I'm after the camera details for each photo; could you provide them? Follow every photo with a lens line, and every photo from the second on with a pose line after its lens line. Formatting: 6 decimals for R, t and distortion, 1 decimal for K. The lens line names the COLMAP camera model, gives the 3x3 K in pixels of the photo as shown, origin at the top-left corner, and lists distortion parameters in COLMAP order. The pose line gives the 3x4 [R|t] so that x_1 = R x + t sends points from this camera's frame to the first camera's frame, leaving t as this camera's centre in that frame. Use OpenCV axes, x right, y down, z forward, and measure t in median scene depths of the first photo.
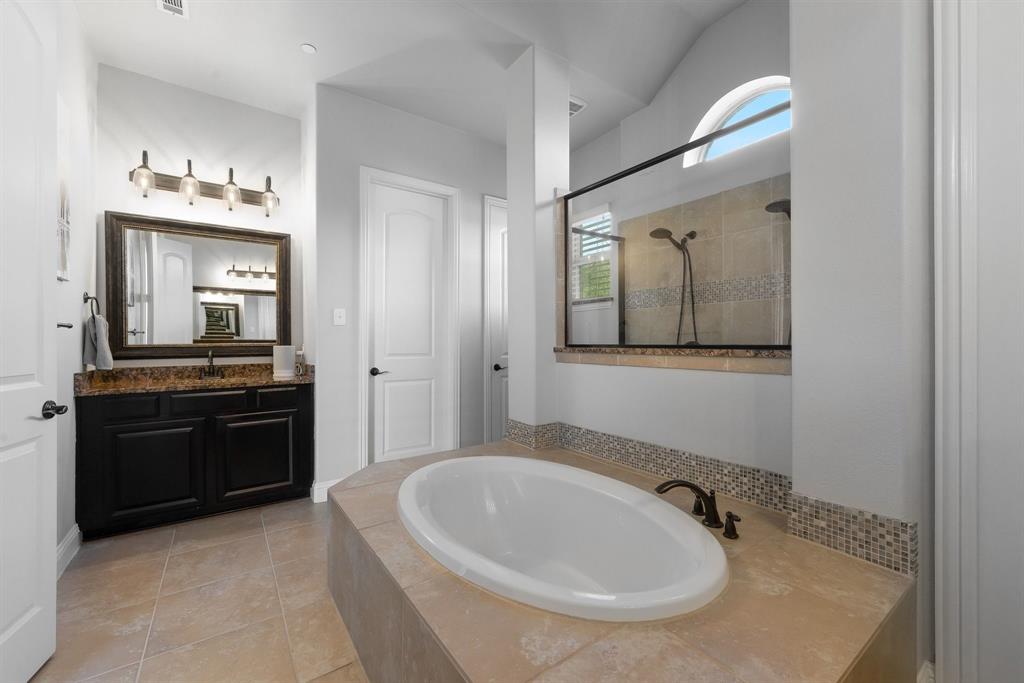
lens RADIAL K [[409.8, 0, 512.6], [0, 409.8, 342.6], [0, 0, 1]] dist [0.000307, 0.000018]
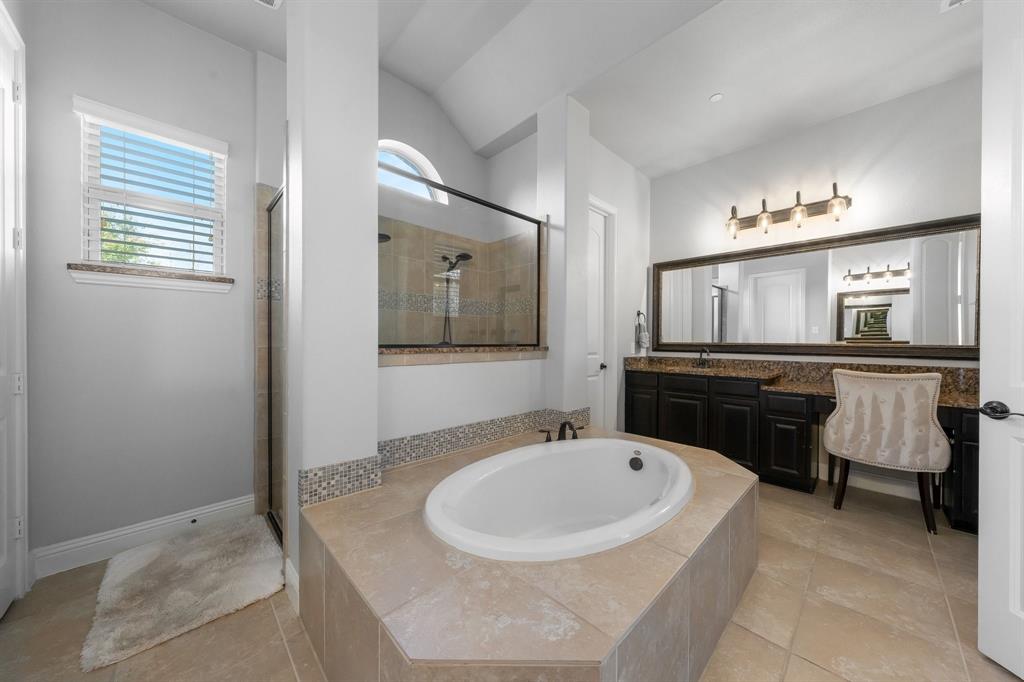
lens RADIAL K [[349.3, 0, 512.9], [0, 349.3, 342.7], [0, 0, 1]] dist [0.000121, 0.000004]
pose [[-0.144860, -0.003524, 0.989446, -0.718394], [-0.001861, 0.999993, 0.003289, -0.003145], [-0.989450, -0.001365, -0.144866, 1.006523]]
